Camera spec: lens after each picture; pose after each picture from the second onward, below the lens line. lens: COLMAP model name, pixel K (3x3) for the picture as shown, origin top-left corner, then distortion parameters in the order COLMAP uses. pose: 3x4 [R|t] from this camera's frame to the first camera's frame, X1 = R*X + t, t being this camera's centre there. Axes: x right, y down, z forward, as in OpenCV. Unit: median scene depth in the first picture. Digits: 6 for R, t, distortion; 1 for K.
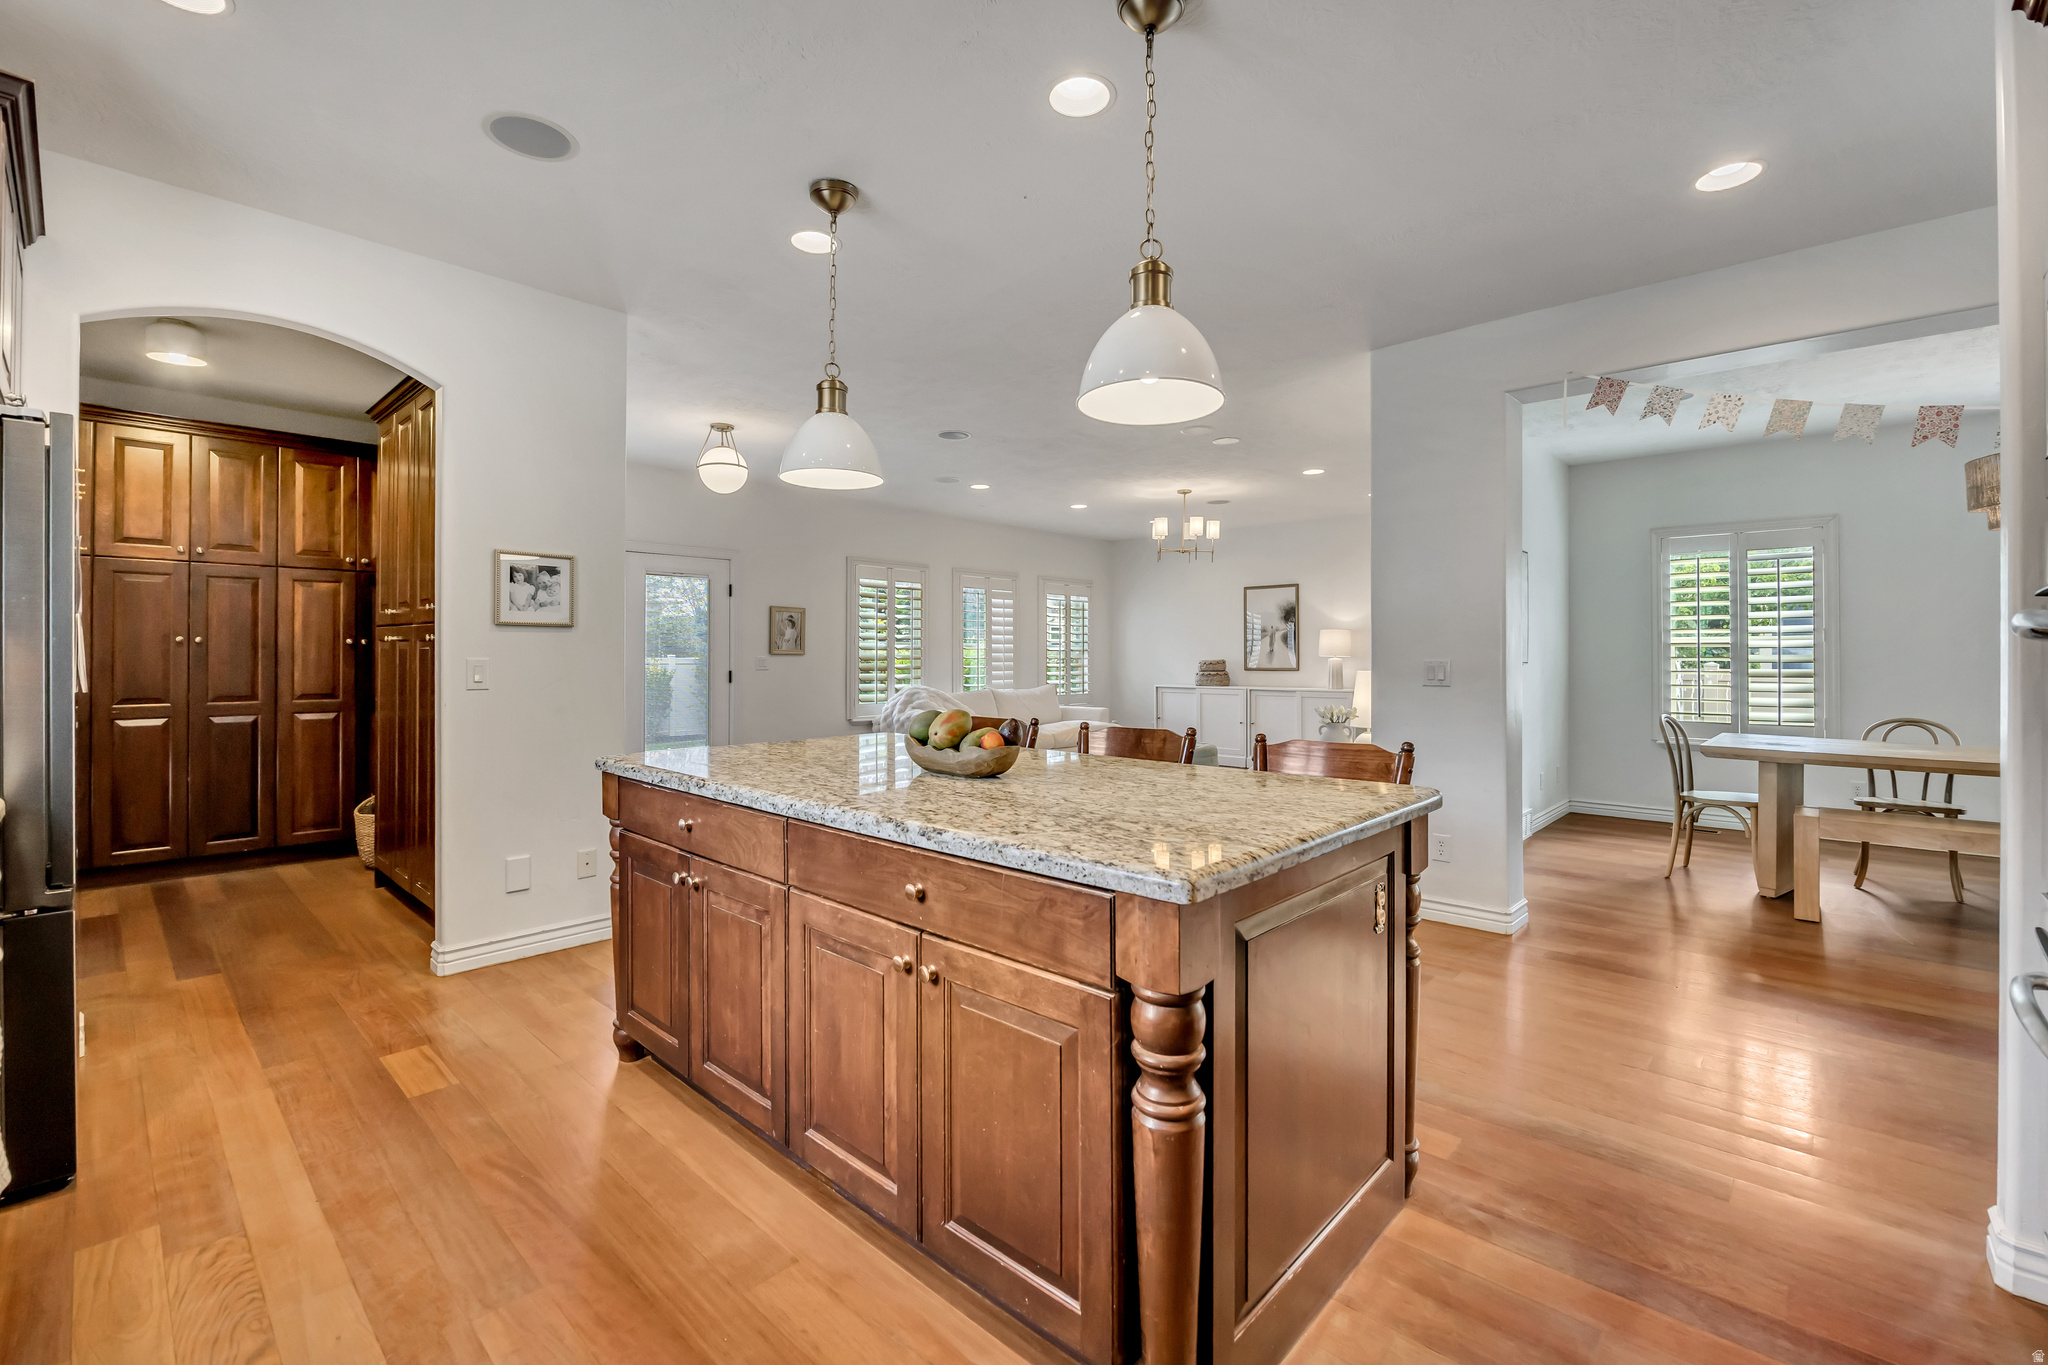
lens RADIAL K [[913.4, 0, 1023.0], [0, 913.4, 666.9], [0, 0, 1]] dist [-0.006486, -0.000610]
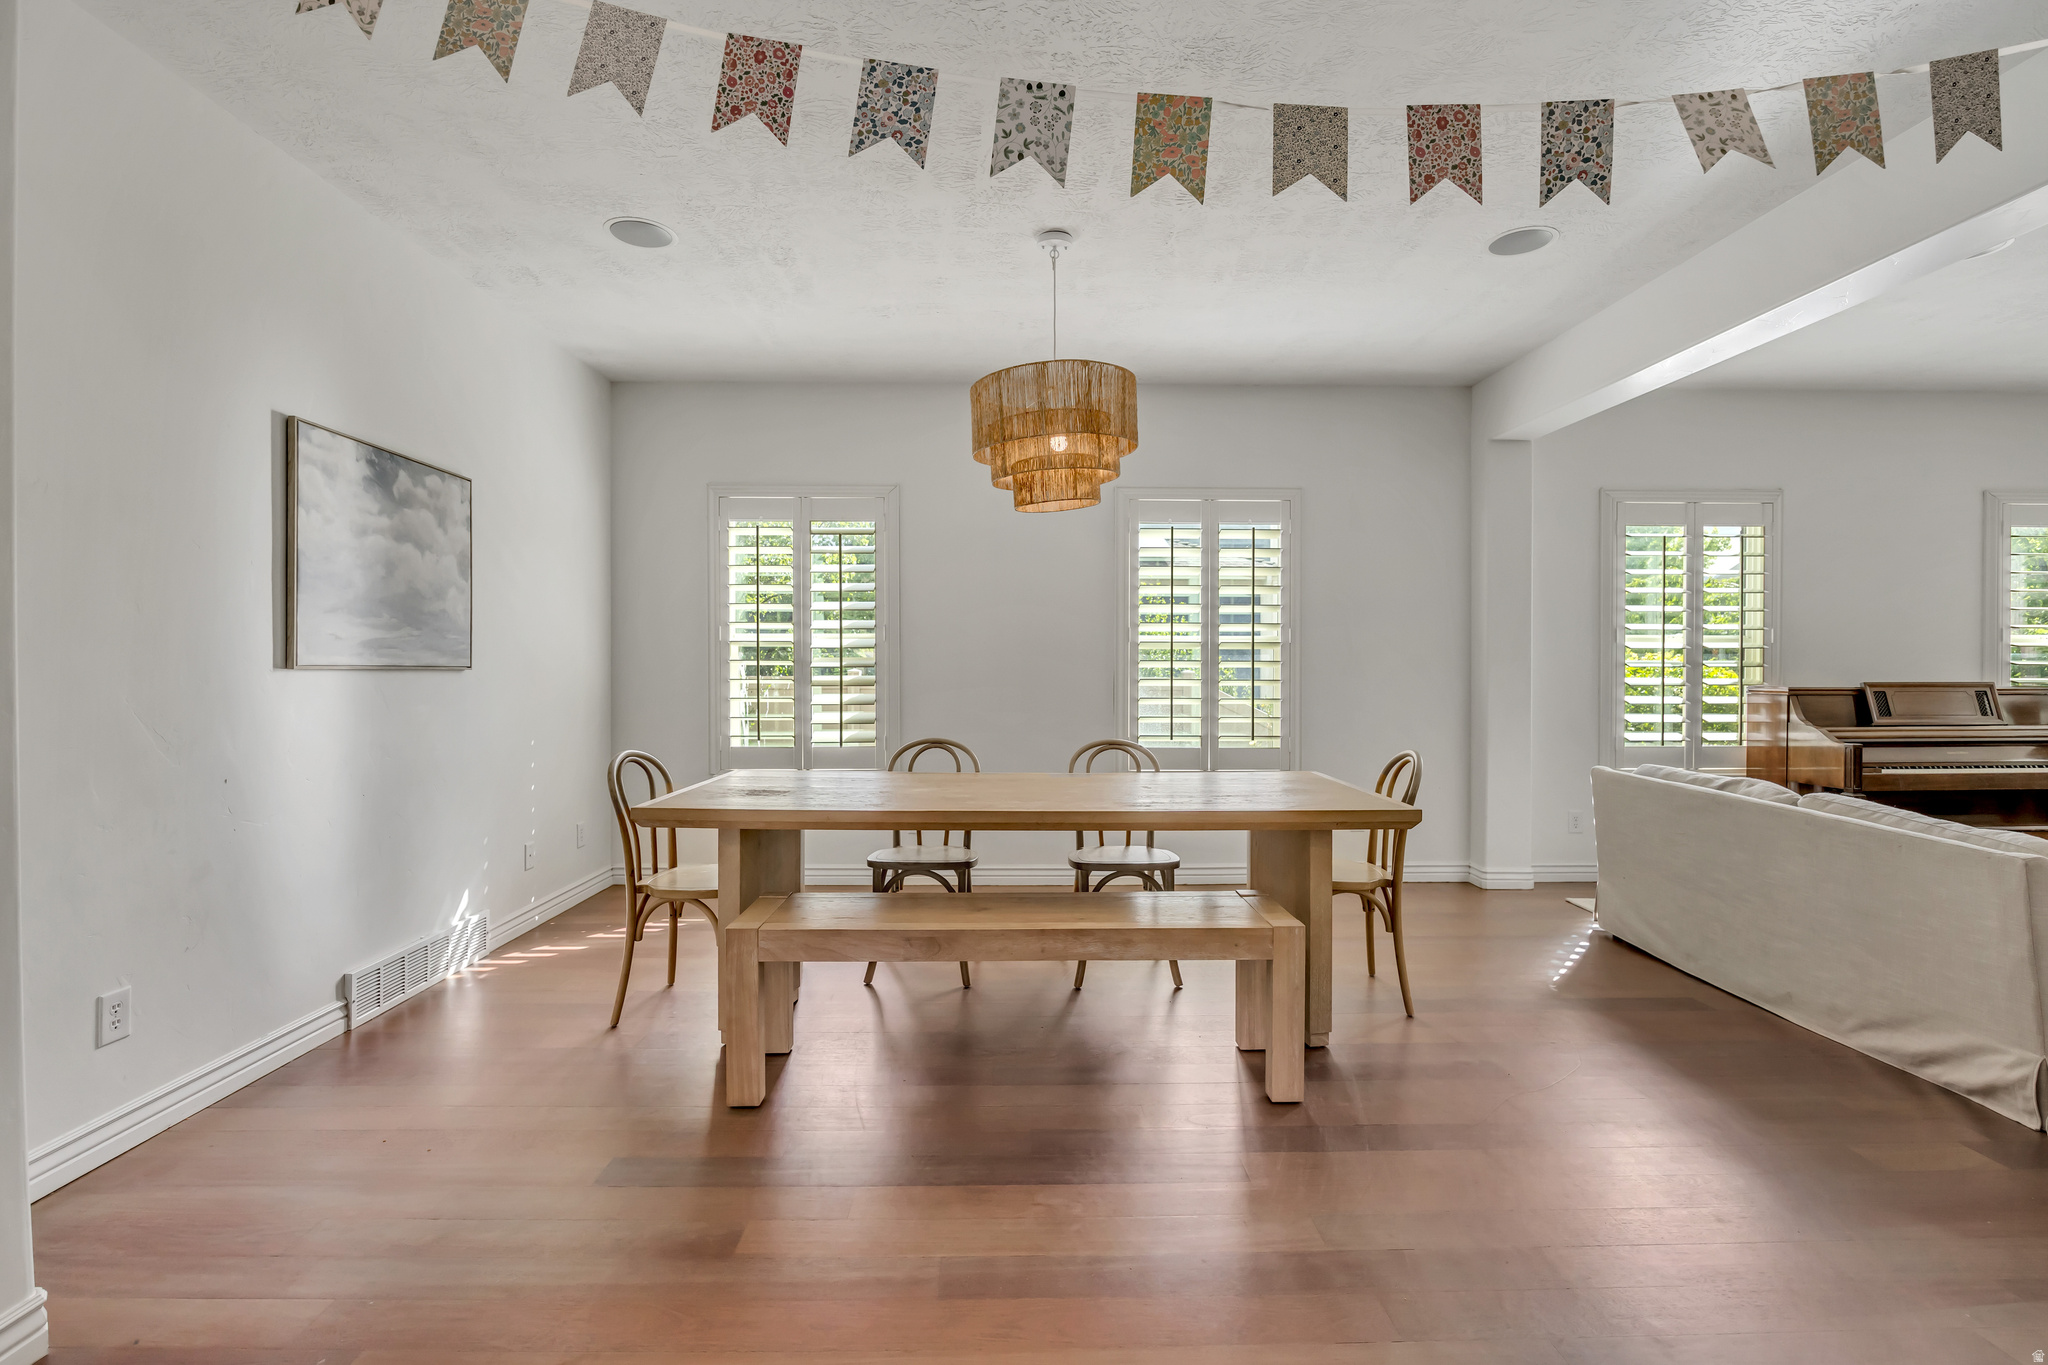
lens RADIAL K [[913.4, 0, 1023.0], [0, 913.4, 666.9], [0, 0, 1]] dist [-0.006486, -0.000610]
pose [[0.741251, 0.002270, 0.671224, 0.419453], [0.003753, 0.999965, -0.007527, 0.001645], [-0.671217, 0.008099, 0.741216, 0.312778]]
